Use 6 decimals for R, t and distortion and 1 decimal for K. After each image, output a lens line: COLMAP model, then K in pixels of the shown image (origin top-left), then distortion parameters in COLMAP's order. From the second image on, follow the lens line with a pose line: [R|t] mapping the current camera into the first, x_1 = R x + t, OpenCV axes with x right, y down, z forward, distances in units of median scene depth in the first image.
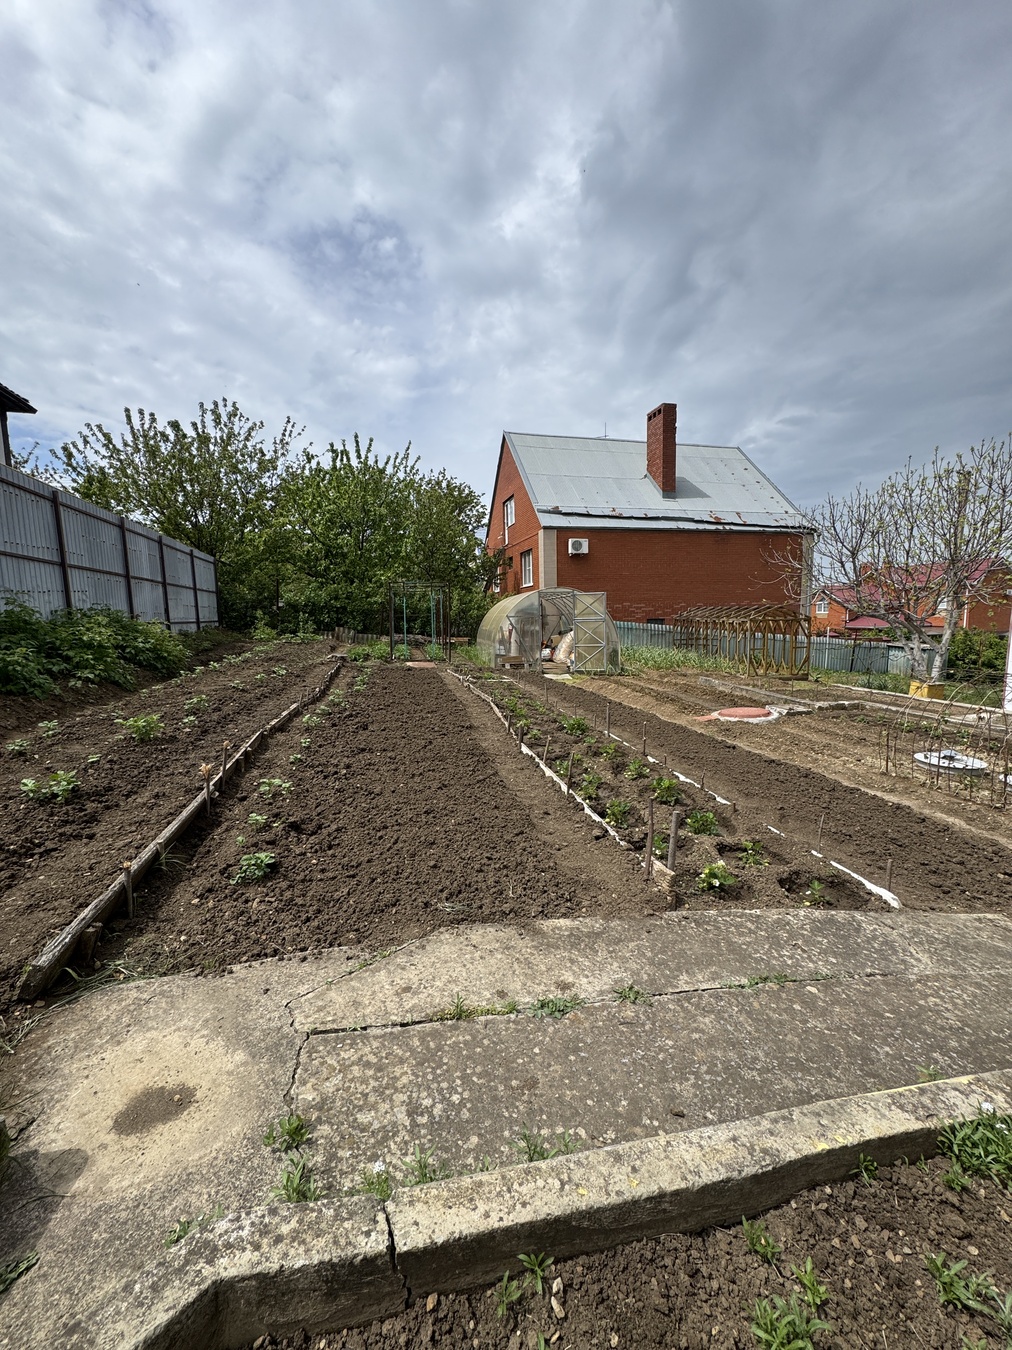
lens RADIAL K [[537.8, 0, 506.0], [0, 537.8, 675.0], [0, 0, 1]] dist [-0.000275, 0.000355]
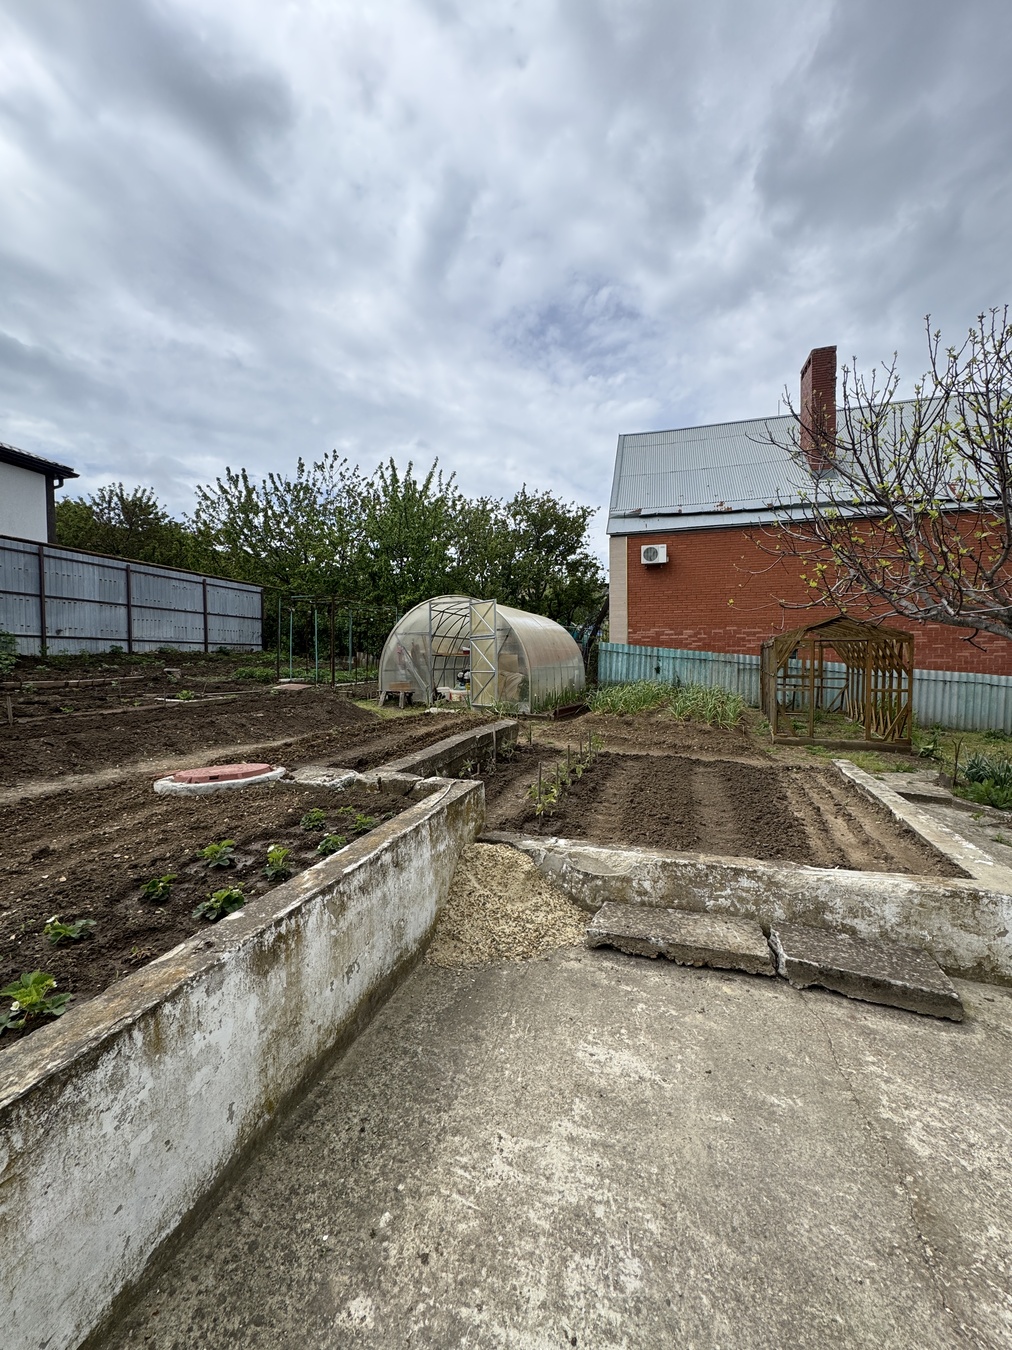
lens RADIAL K [[538.7, 0, 513.1], [0, 538.7, 668.6], [0, 0, 1]] dist [-0.002297, 0.000116]
pose [[0.859013, 0.019783, -0.511572, 0.359567], [-0.068155, 0.994778, -0.075974, -0.003478], [0.507397, 0.100128, 0.855875, 0.250505]]
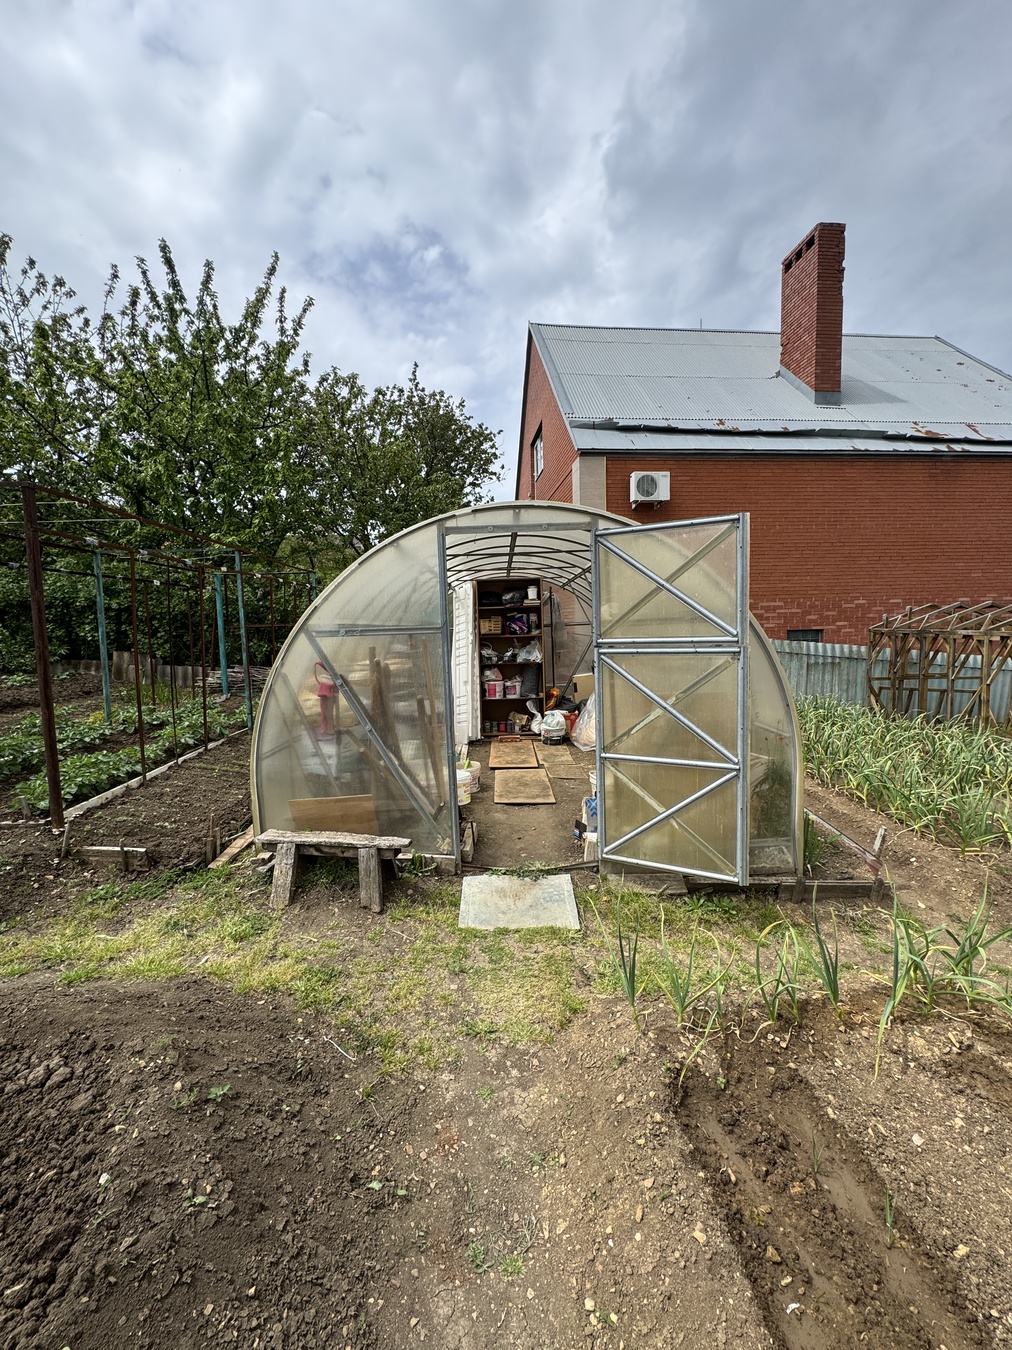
lens RADIAL K [[531.1, 0, 505.0], [0, 531.1, 670.4], [0, 0, 1]] dist [-0.001413, 0.000240]
pose [[0.988019, 0.007992, -0.154125, 0.078124], [-0.011477, 0.999698, -0.021739, -0.054872], [0.153904, 0.023248, 0.987812, 0.490079]]
